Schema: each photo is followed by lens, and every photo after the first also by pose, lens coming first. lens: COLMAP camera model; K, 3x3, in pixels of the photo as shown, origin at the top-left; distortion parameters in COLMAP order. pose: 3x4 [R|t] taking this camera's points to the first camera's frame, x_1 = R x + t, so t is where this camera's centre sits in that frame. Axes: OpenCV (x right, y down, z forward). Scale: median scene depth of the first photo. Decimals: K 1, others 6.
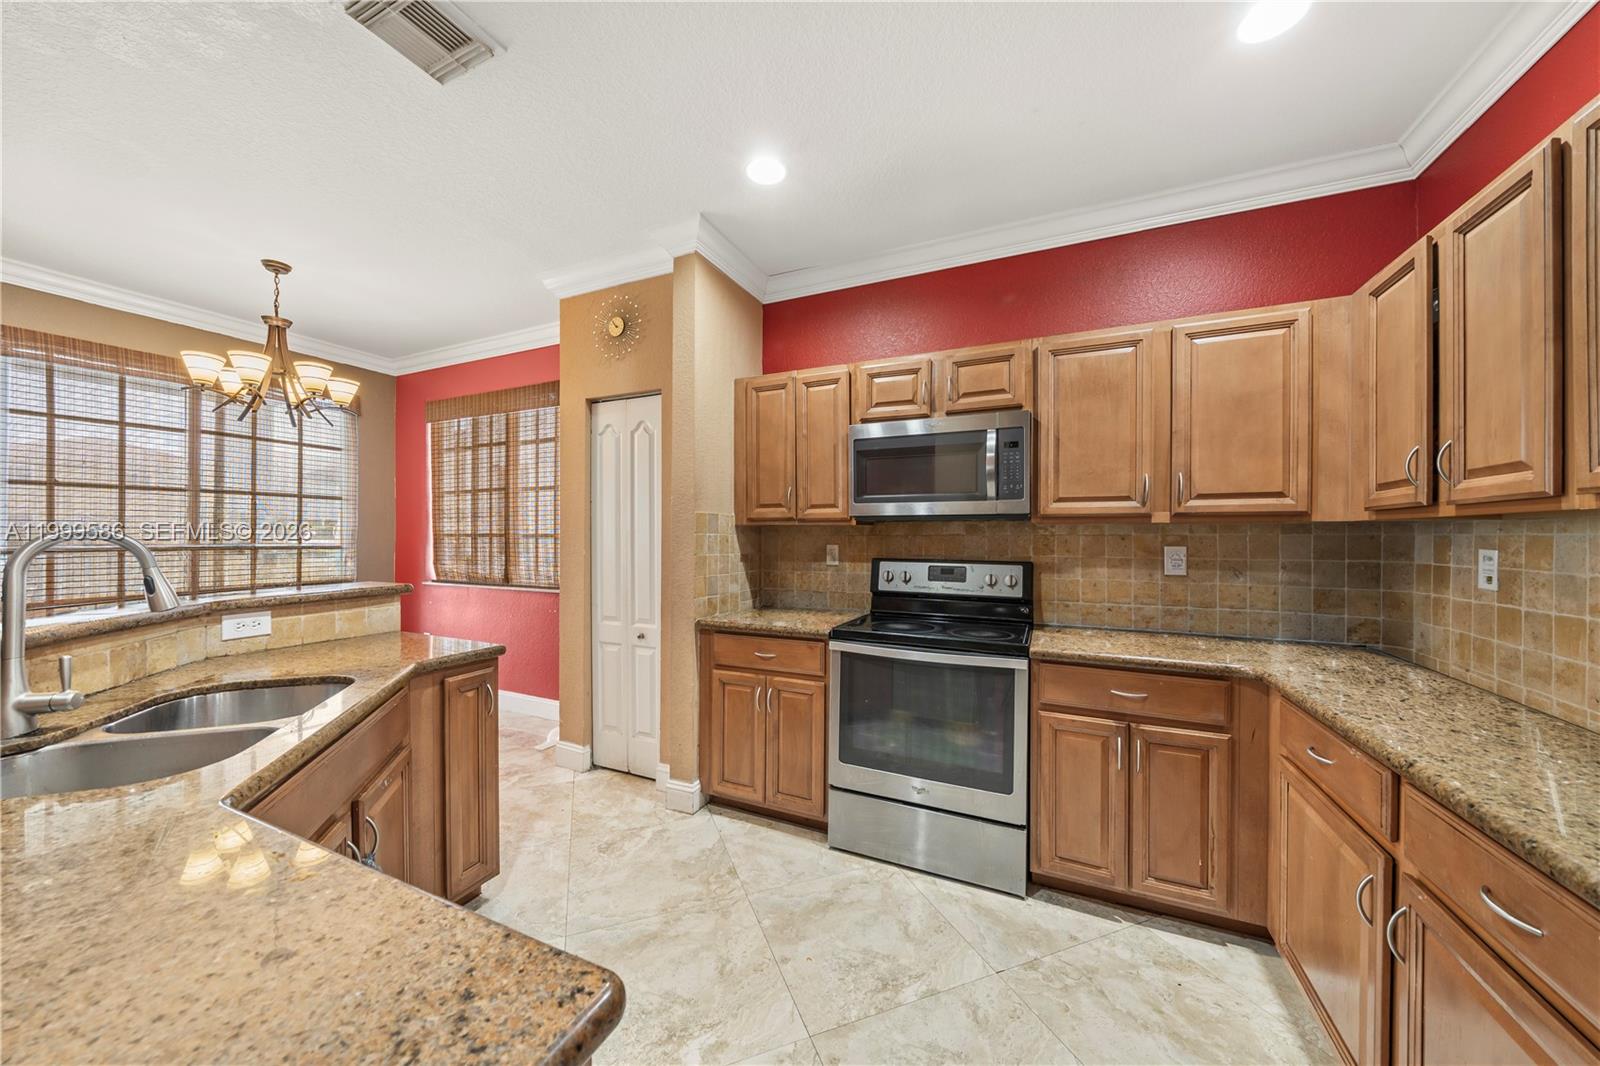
lens RADIAL K [[553.6, 0, 803.3], [0, 553.6, 530.8], [0, 0, 1]] dist [-0.005310, 0.000522]
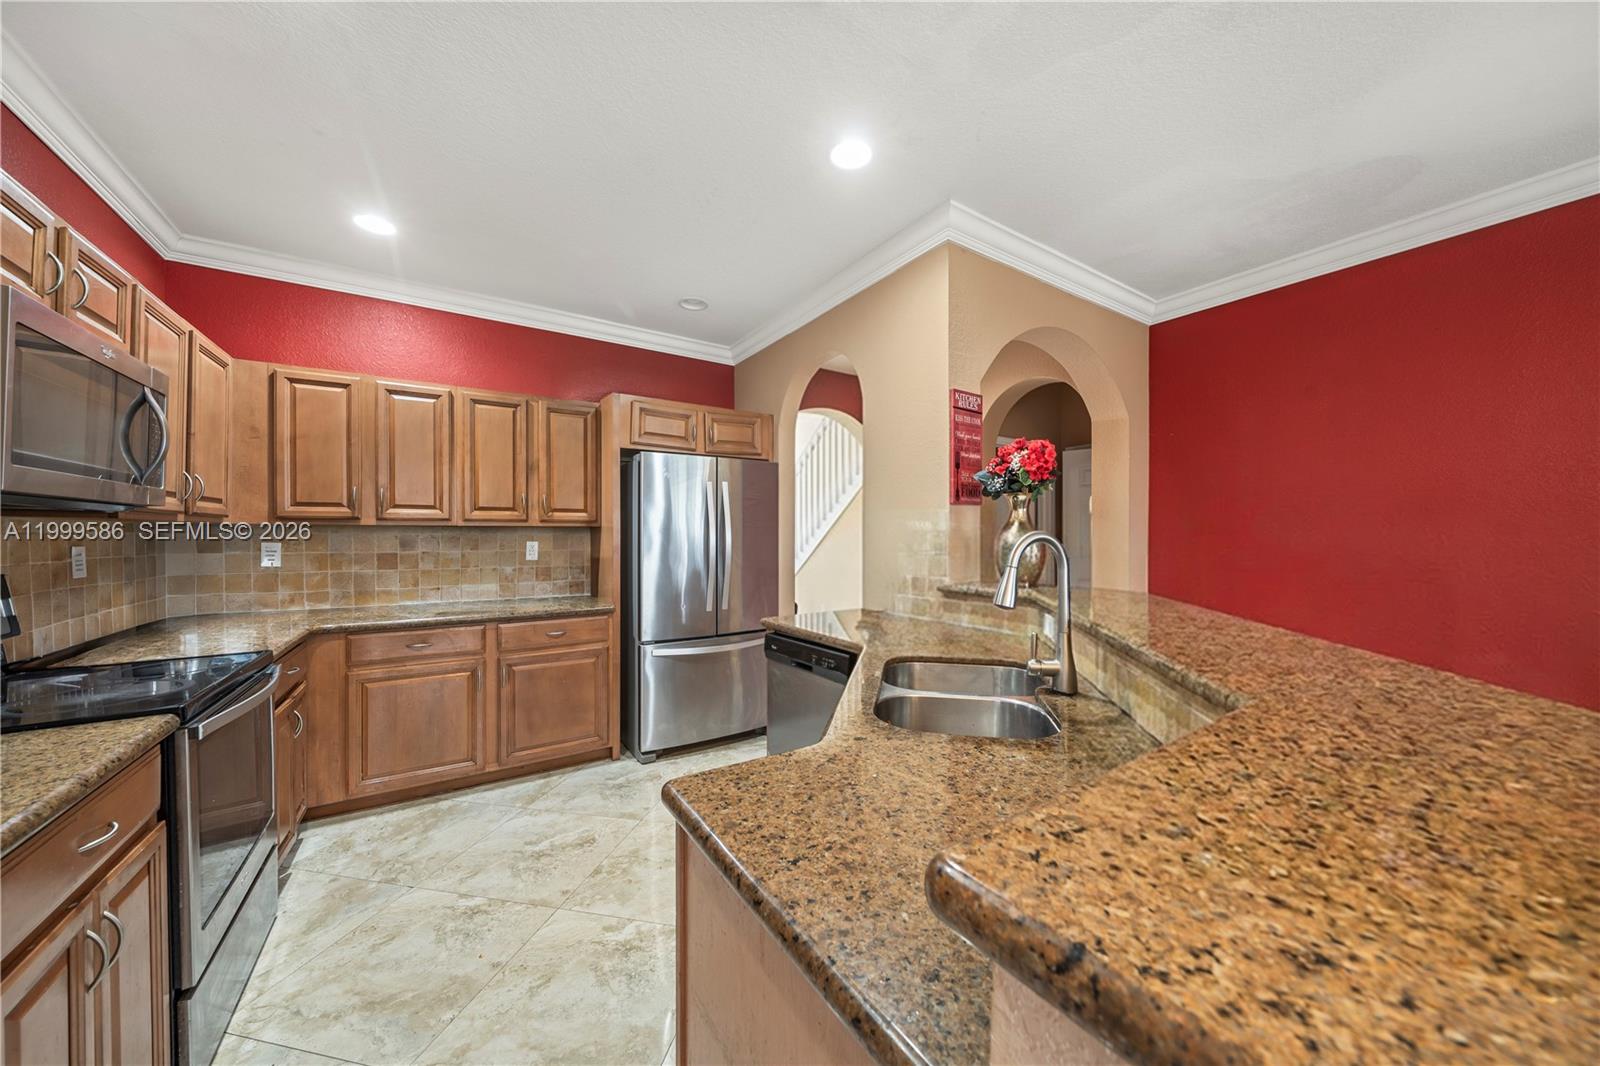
lens RADIAL K [[553.6, 0, 800.3], [0, 553.6, 539.4], [0, 0, 1]] dist [-0.005310, 0.000522]
pose [[-0.845754, -0.004676, 0.533552, -1.033190], [-0.003536, 0.999989, 0.003158, 0.013711], [-0.533561, 0.000784, -0.845761, 1.572140]]
